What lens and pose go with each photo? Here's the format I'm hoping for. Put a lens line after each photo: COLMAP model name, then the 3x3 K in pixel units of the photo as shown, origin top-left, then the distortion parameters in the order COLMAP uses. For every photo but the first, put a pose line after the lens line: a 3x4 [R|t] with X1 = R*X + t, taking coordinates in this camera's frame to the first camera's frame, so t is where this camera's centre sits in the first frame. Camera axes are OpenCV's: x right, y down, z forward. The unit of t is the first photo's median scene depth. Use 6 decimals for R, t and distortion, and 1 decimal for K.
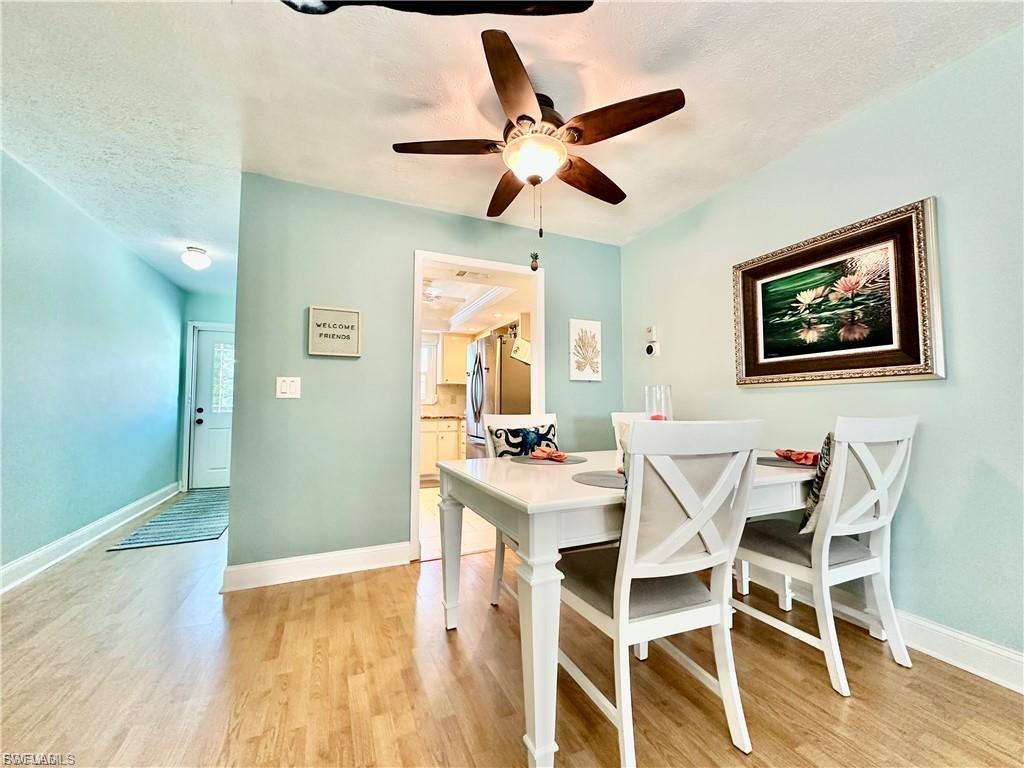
lens RADIAL K [[407.2, 0, 511.7], [0, 407.2, 384.4], [0, 0, 1]] dist [-0.001878, -0.000110]
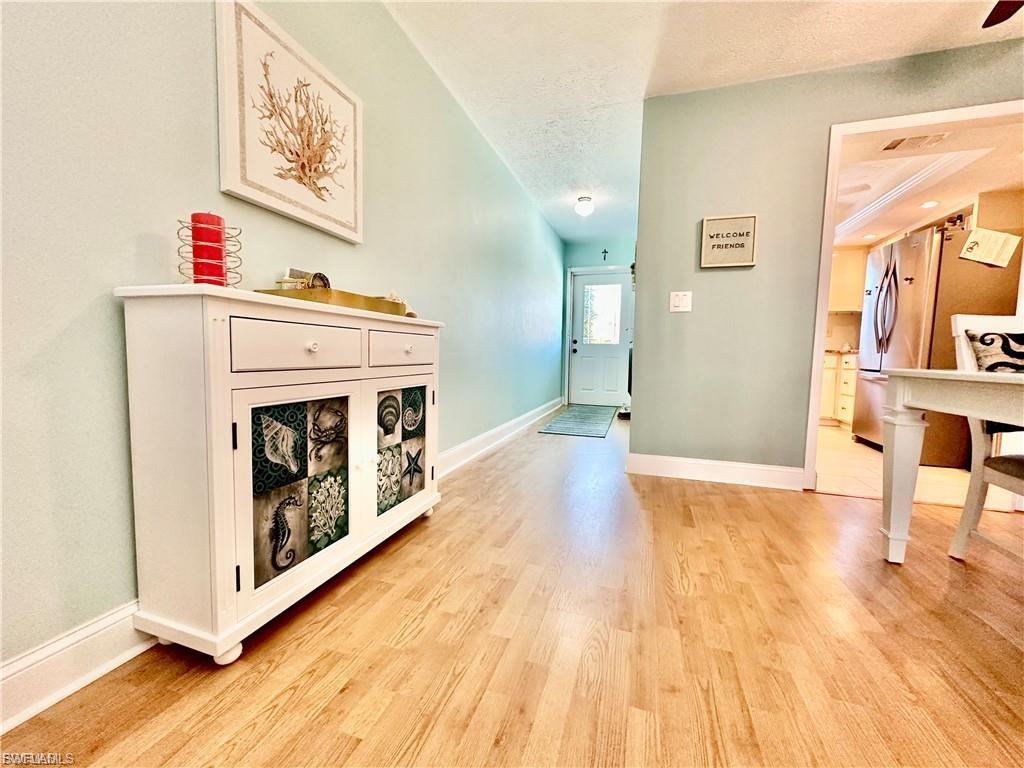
lens RADIAL K [[407.2, 0, 511.2], [0, 407.2, 384.2], [0, 0, 1]] dist [-0.001878, -0.000110]
pose [[0.737711, 0.067015, -0.671782, -0.139293], [0.017222, 0.992869, 0.117958, 0.084068], [0.674897, -0.098589, 0.731297, -0.089744]]
